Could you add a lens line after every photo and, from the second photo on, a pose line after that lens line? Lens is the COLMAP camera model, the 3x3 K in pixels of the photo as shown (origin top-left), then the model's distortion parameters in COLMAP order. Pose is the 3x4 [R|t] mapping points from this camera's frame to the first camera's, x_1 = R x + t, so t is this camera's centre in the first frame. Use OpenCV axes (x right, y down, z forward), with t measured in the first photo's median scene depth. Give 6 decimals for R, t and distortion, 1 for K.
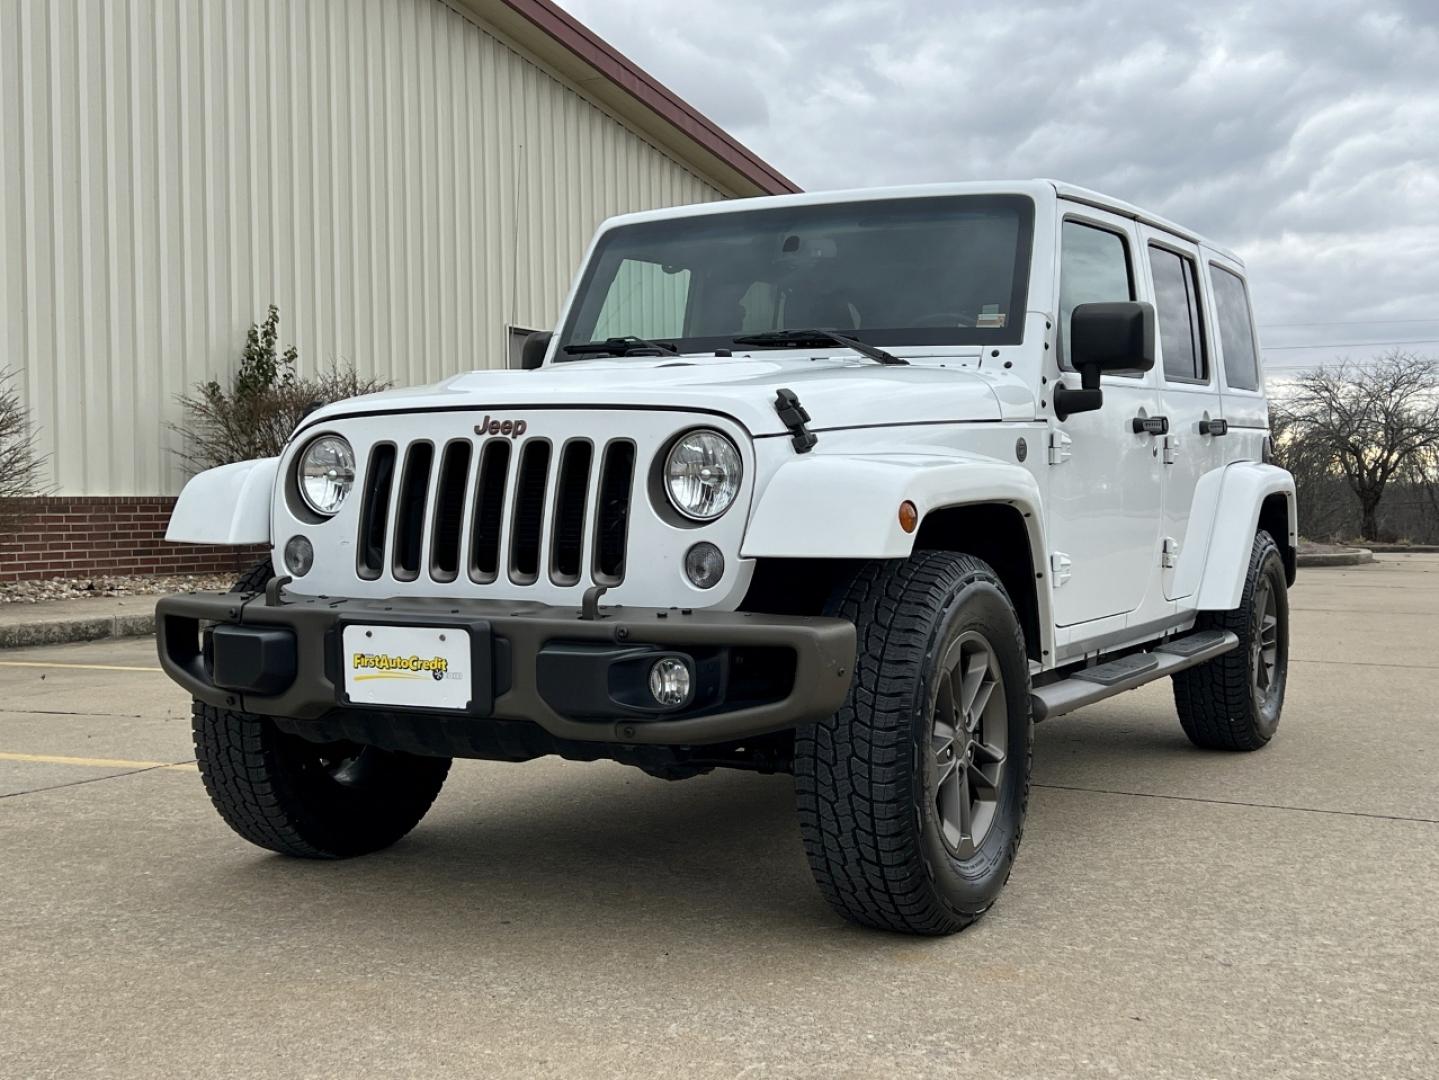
lens RADIAL K [[1807.9, 0, 719.5], [0, 1807.9, 540.0], [0, 0, 1]] dist [0.023310, -0.000822]
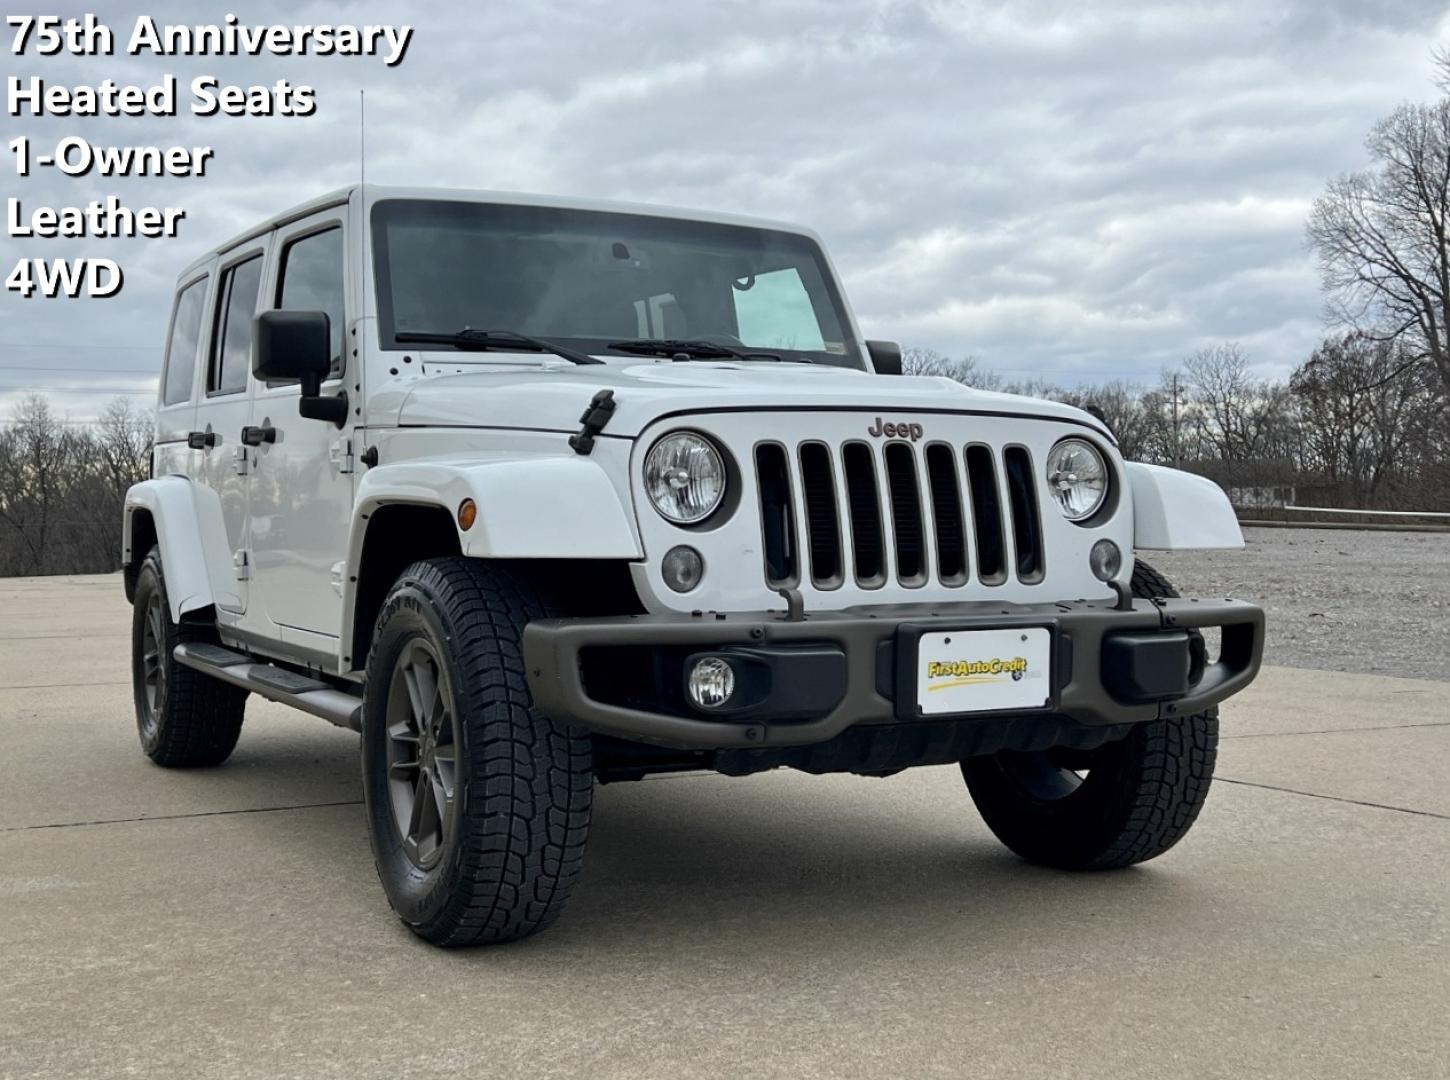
lens RADIAL K [[1786.6, 0, 725.0], [0, 1786.6, 540.0], [0, 0, 1]] dist [0.198800, -0.002909]
pose [[0.565353, -0.017721, 0.824658, -1.035672], [0.028529, 0.999591, 0.001921, -0.006882], [-0.824355, 0.022441, 0.565628, 0.549296]]
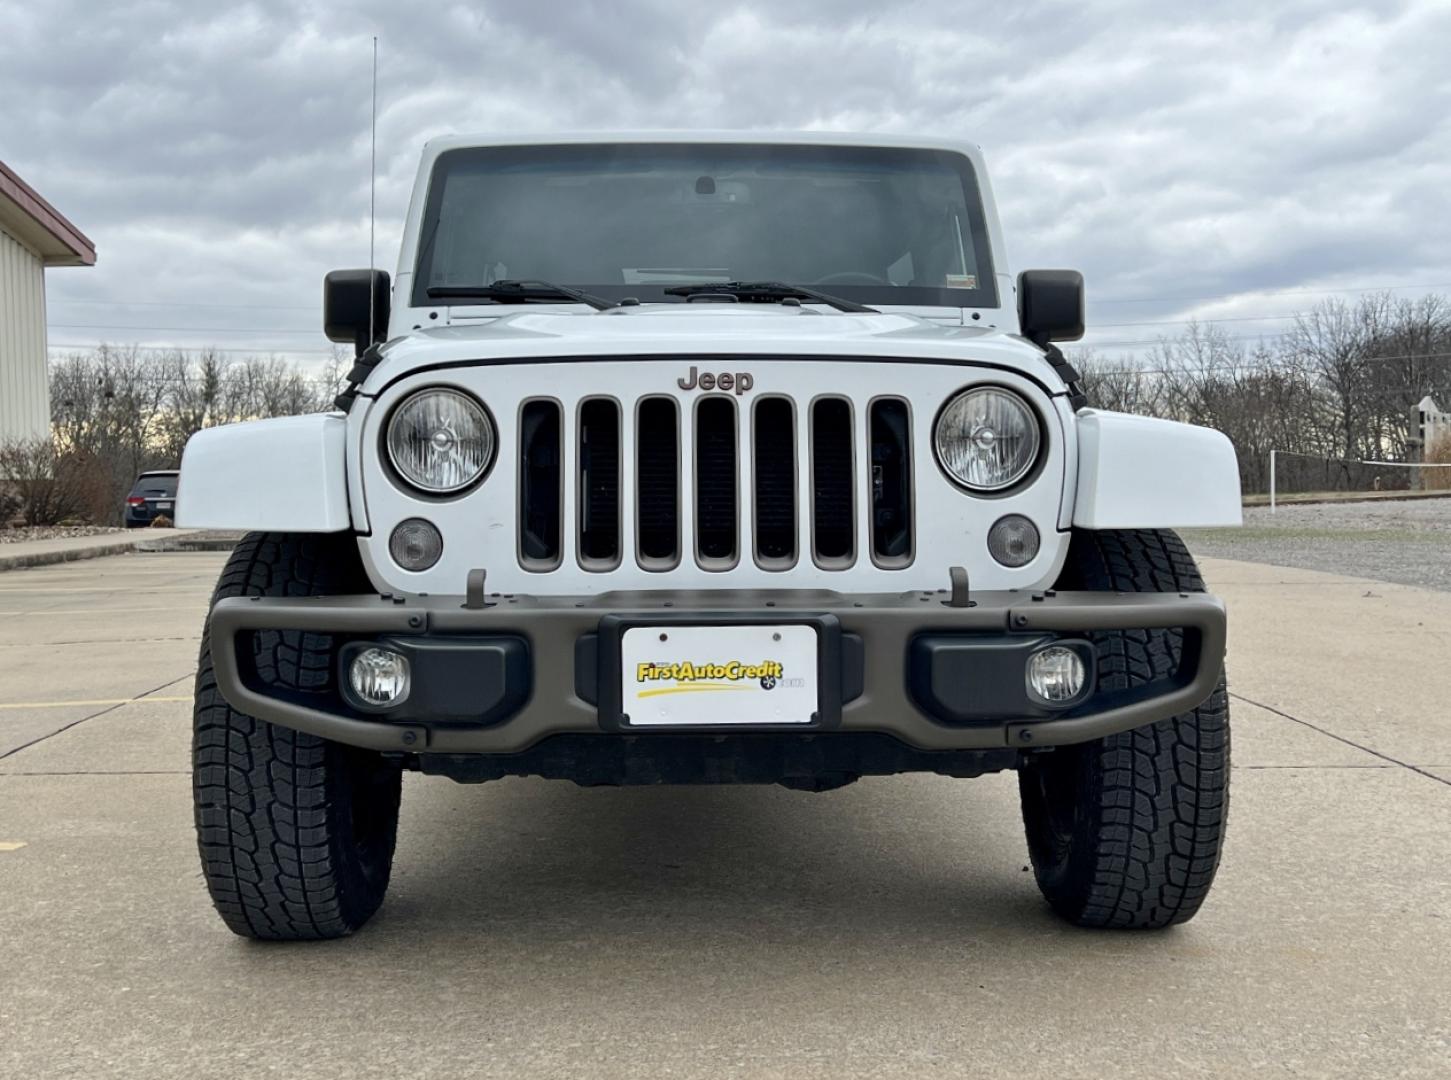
lens RADIAL K [[1809.7, 0, 725.5], [0, 1809.7, 540.0], [0, 0, 1]] dist [0.192401, -0.589563]
pose [[0.868284, -0.024818, 0.495446, -0.556536], [0.019751, 0.999685, 0.015462, -0.002645], [-0.495673, -0.003640, 0.868501, 0.292104]]
